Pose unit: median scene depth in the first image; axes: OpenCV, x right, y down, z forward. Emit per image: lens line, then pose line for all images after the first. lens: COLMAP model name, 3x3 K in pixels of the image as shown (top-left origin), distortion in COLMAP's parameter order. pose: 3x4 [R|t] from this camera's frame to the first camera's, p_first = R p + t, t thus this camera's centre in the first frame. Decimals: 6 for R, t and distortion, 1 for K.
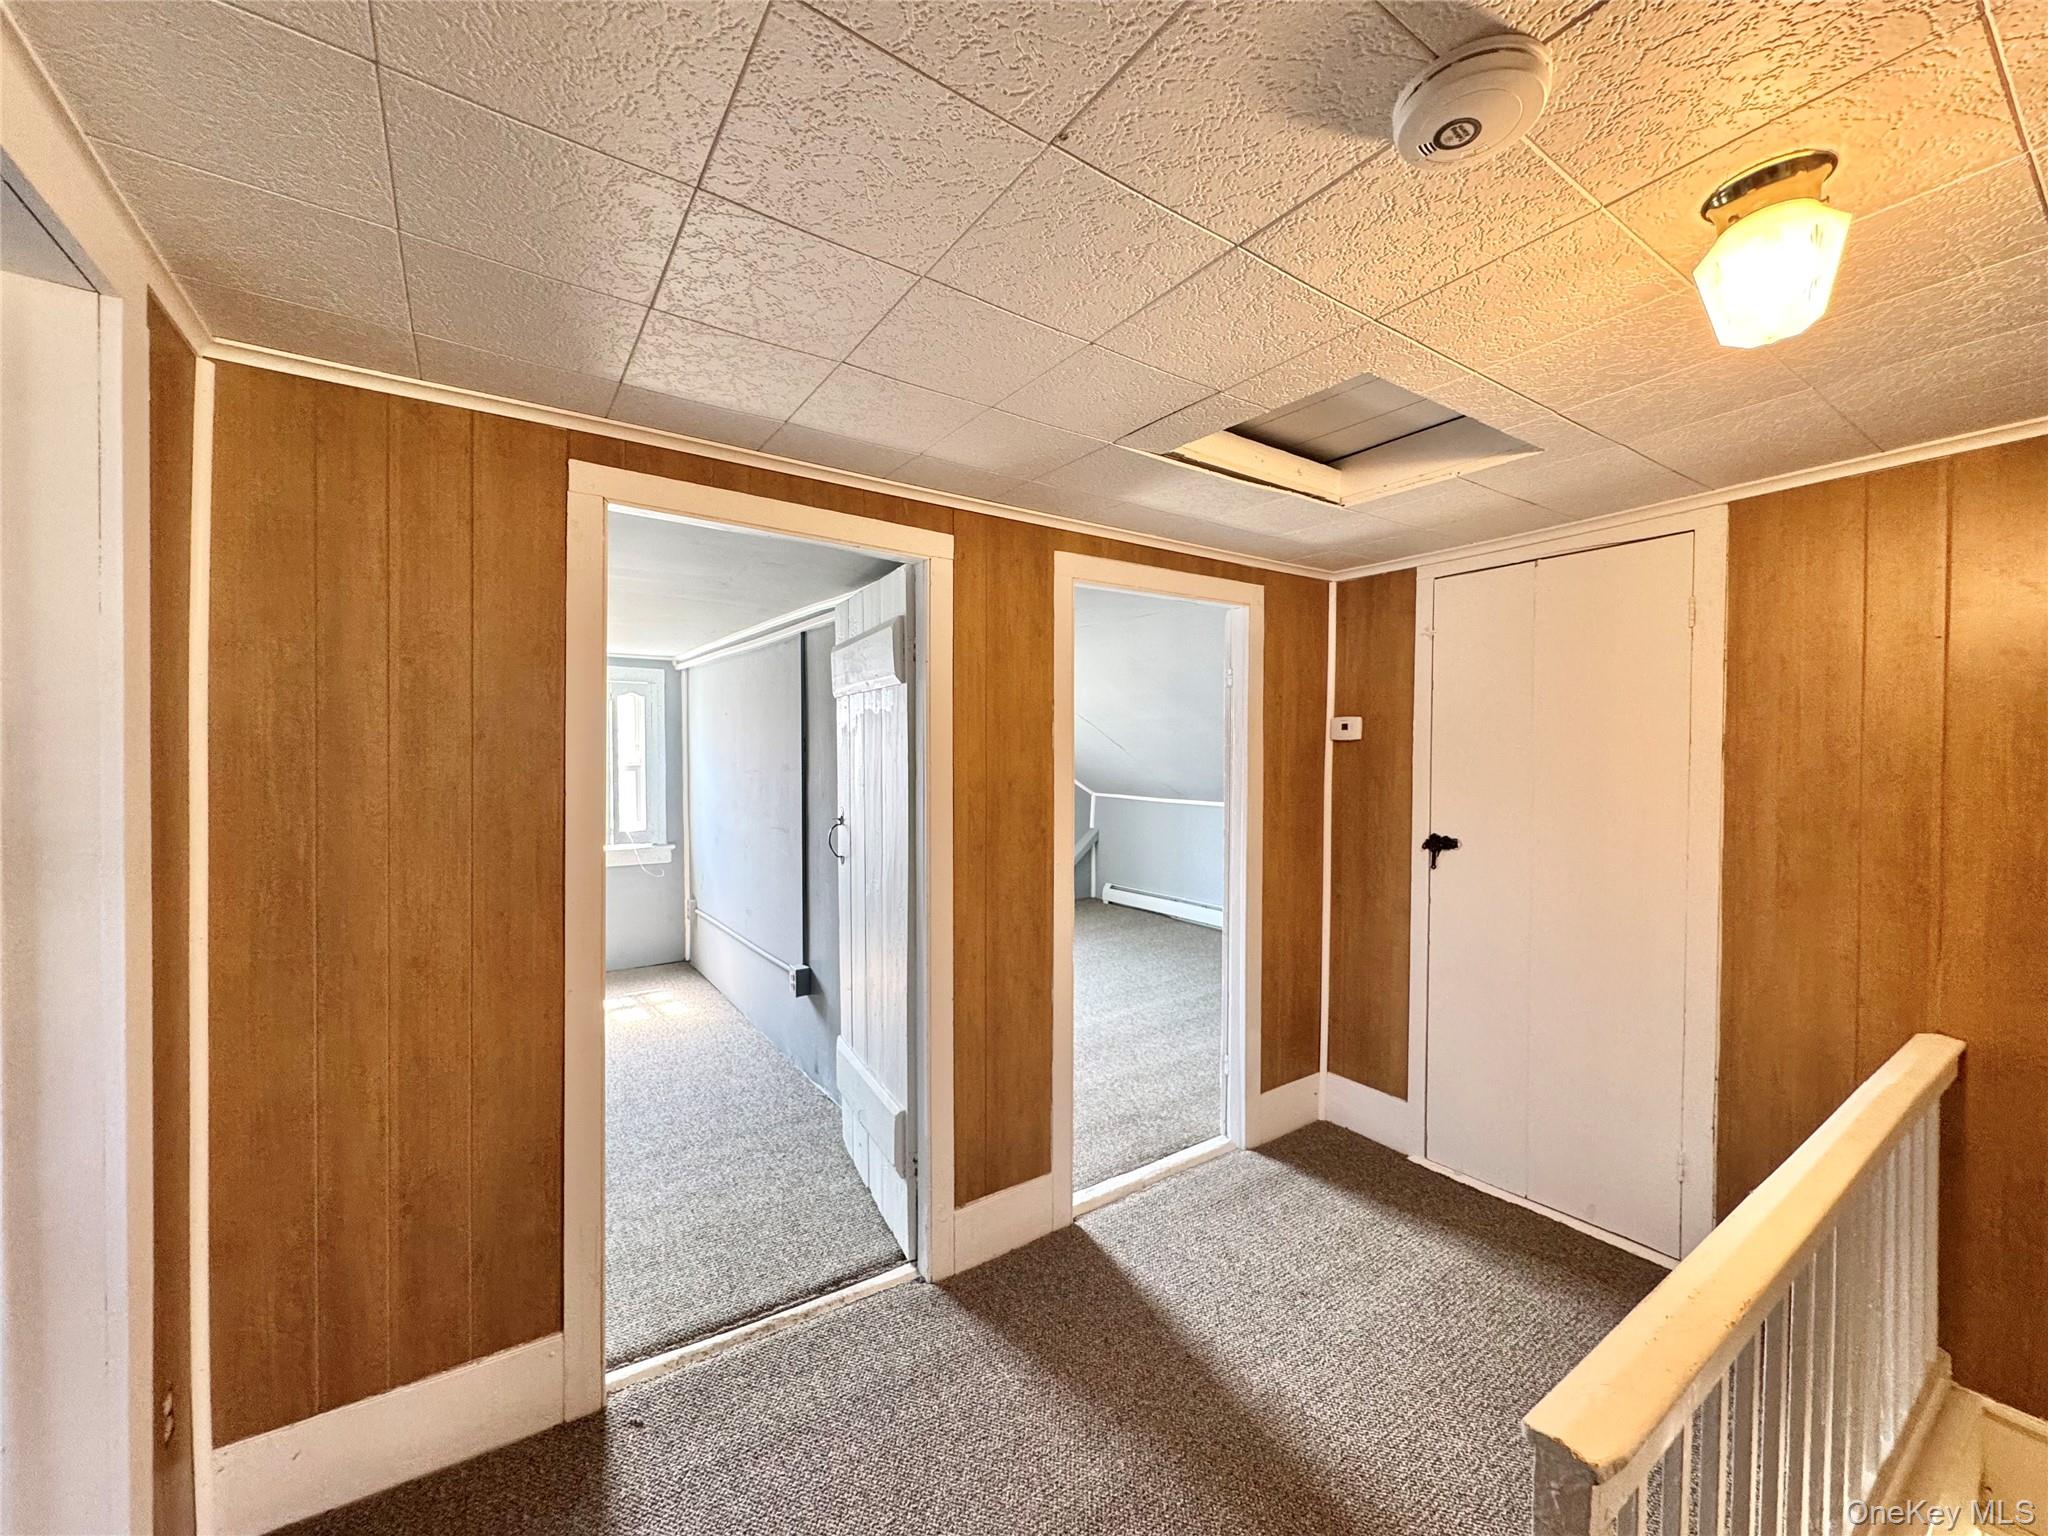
lens RADIAL K [[813.7, 0, 1030.3], [0, 813.7, 759.3], [0, 0, 1]] dist [0.001113, 0.000049]
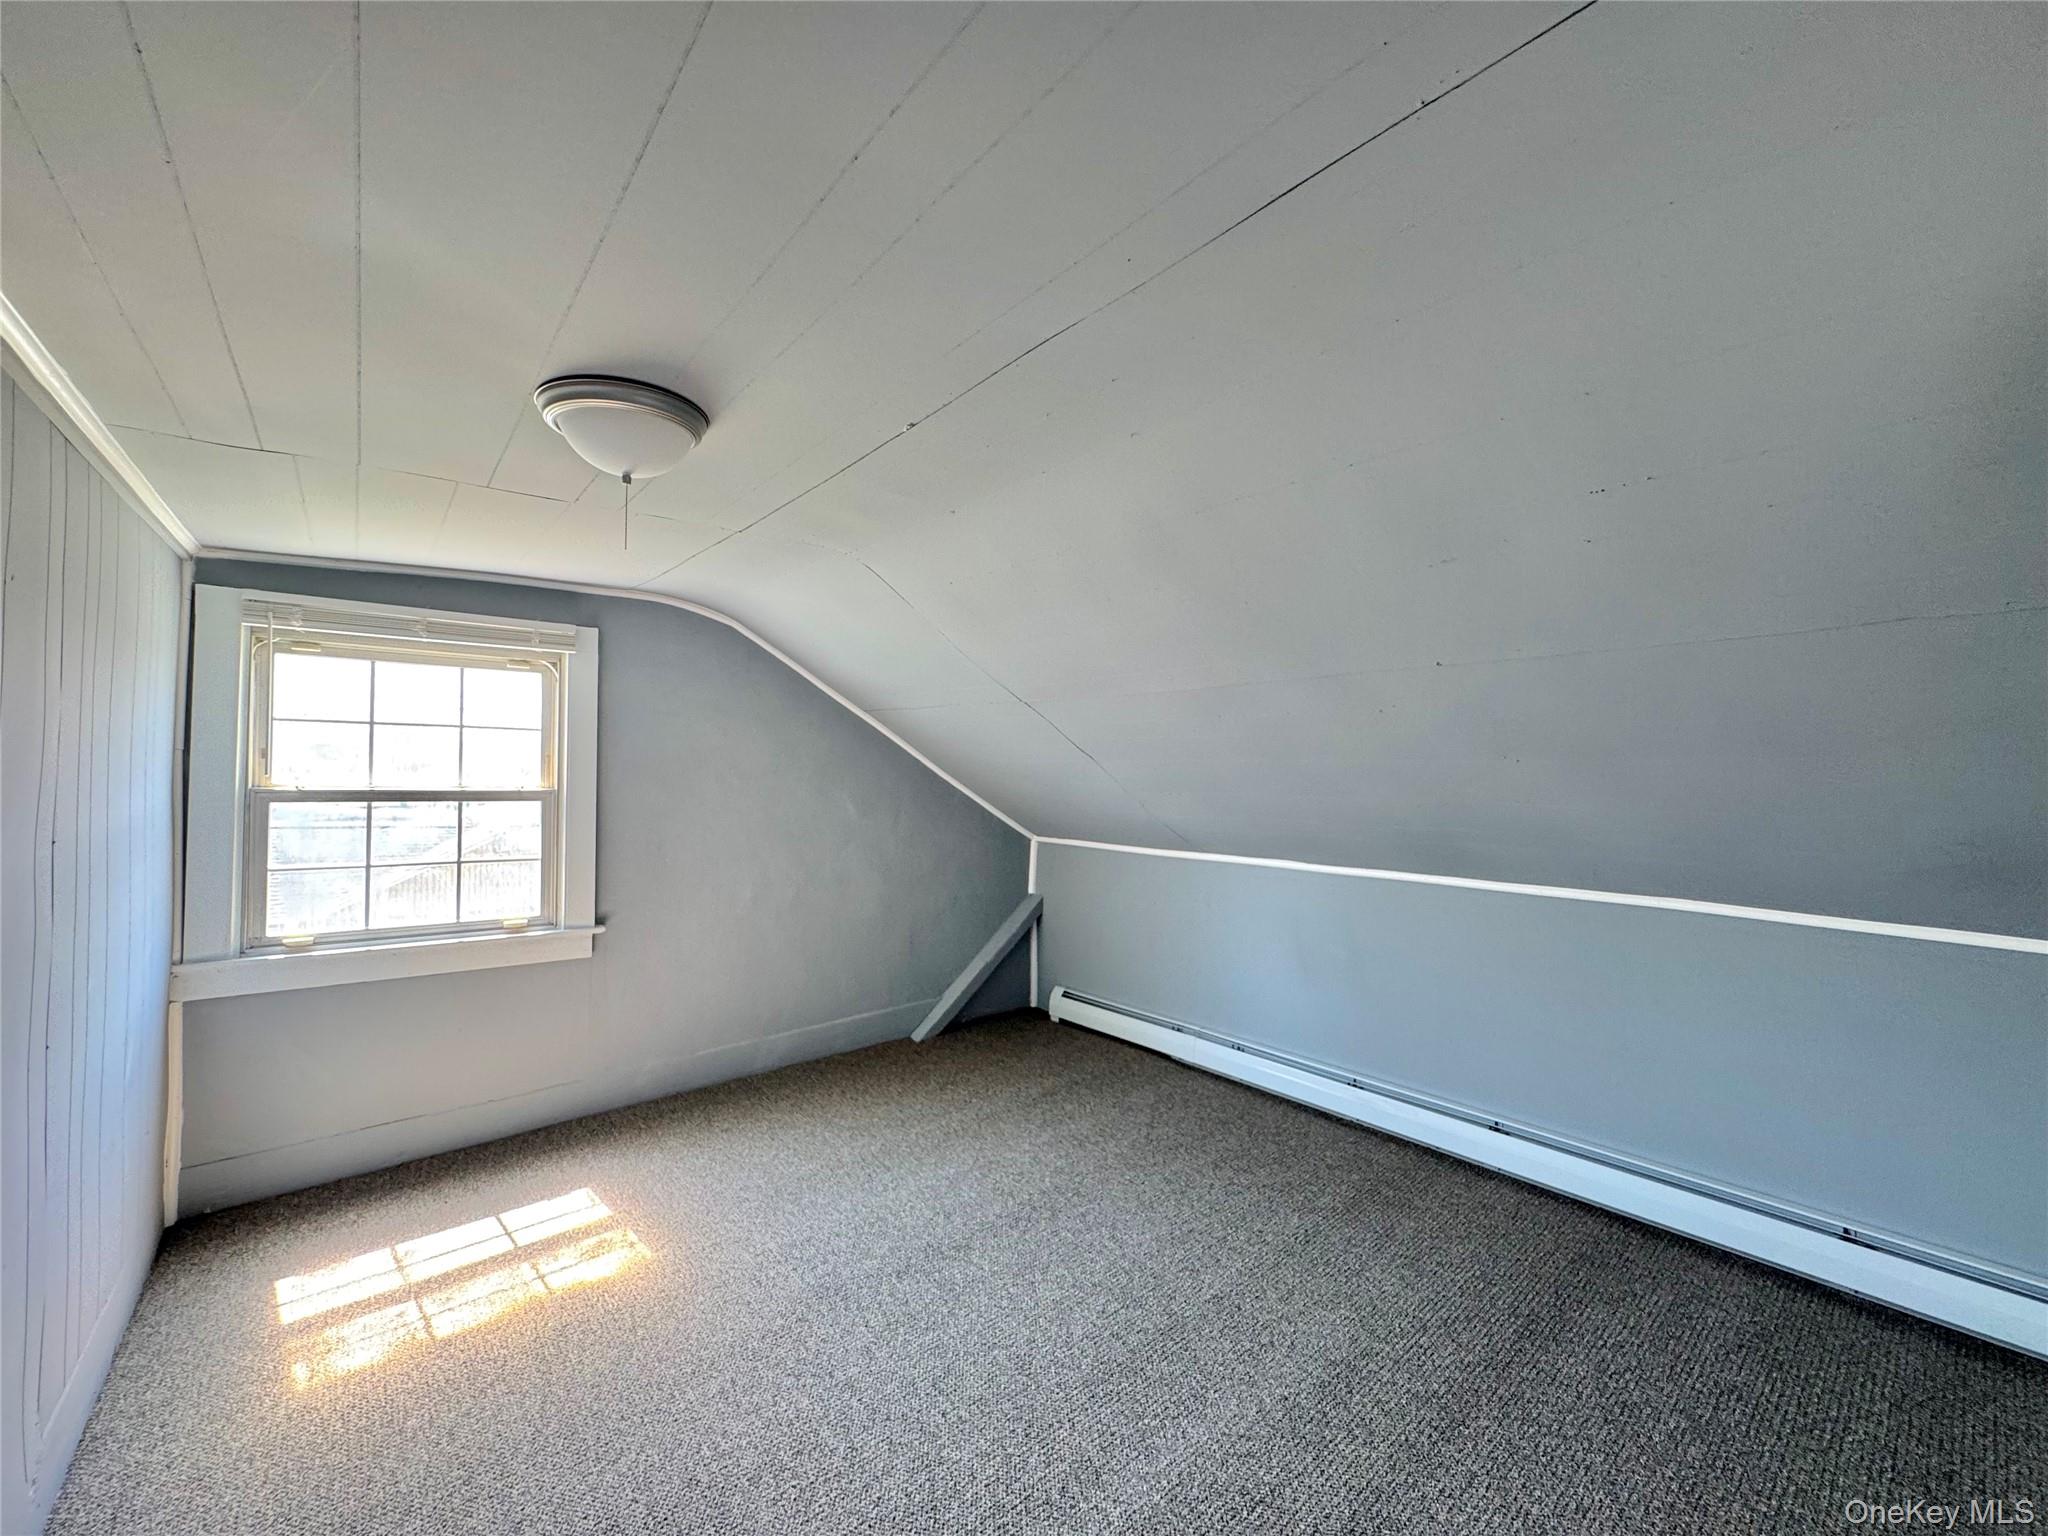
lens RADIAL K [[813.7, 0, 1026.5], [0, 813.7, 763.6], [0, 0, 1]] dist [0.001113, 0.000049]
pose [[0.996814, -0.000900, 0.079760, 0.024077], [0.002744, 0.999732, -0.023005, 0.001266], [-0.079718, 0.023151, 0.996549, 0.397786]]
